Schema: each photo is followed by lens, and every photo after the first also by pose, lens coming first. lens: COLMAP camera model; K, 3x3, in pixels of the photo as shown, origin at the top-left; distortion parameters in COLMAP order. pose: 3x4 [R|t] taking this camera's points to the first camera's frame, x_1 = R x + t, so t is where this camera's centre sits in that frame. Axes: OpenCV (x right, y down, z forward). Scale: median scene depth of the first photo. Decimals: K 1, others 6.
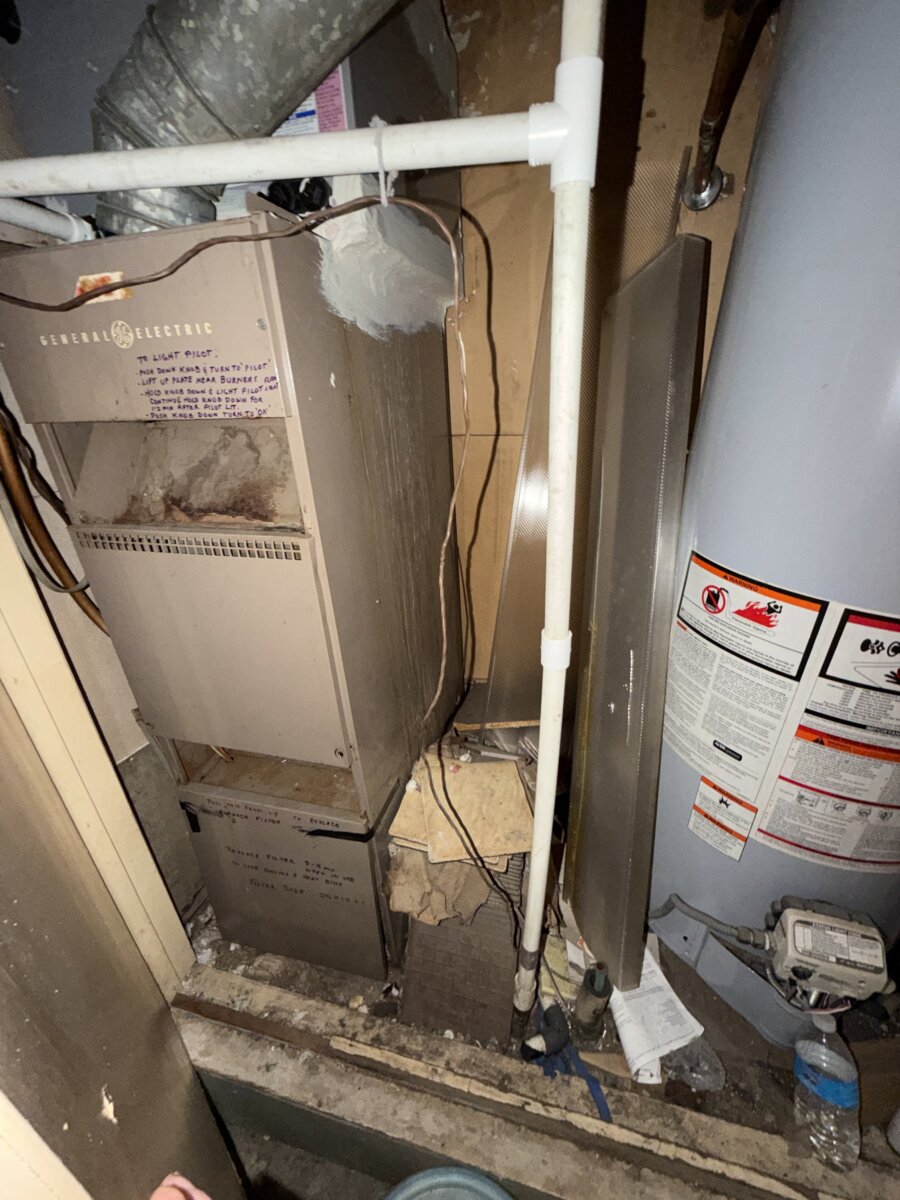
lens RADIAL K [[483.3, 0, 450.1], [0, 483.3, 595.4], [0, 0, 1]] dist [0.001614, -0.000536]
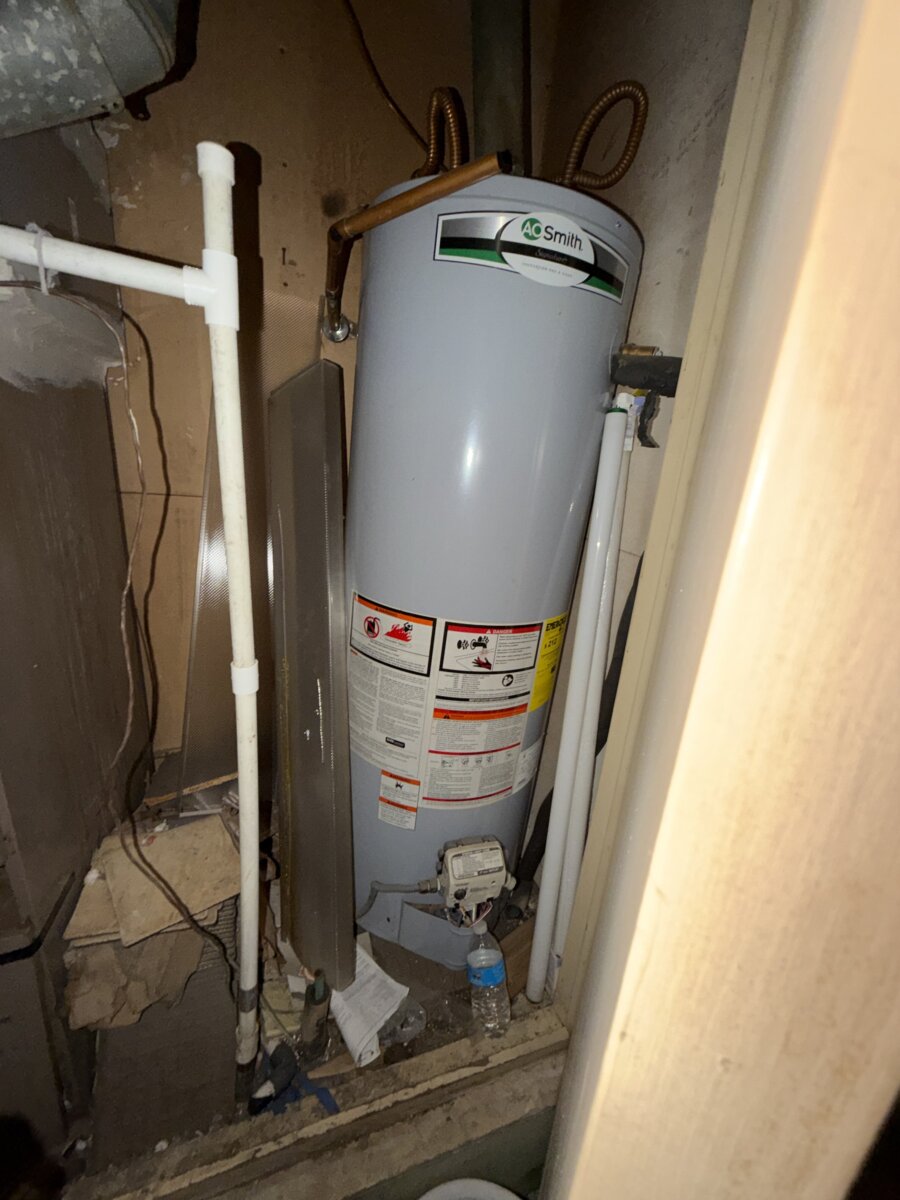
lens RADIAL K [[483.3, 0, 450.1], [0, 483.3, 595.4], [0, 0, 1]] dist [0.001614, -0.000536]
pose [[0.823865, -0.052390, 0.564360, -0.015826], [0.123717, 0.988331, -0.088857, 0.057872], [-0.553119, 0.143027, 0.820733, -0.185697]]
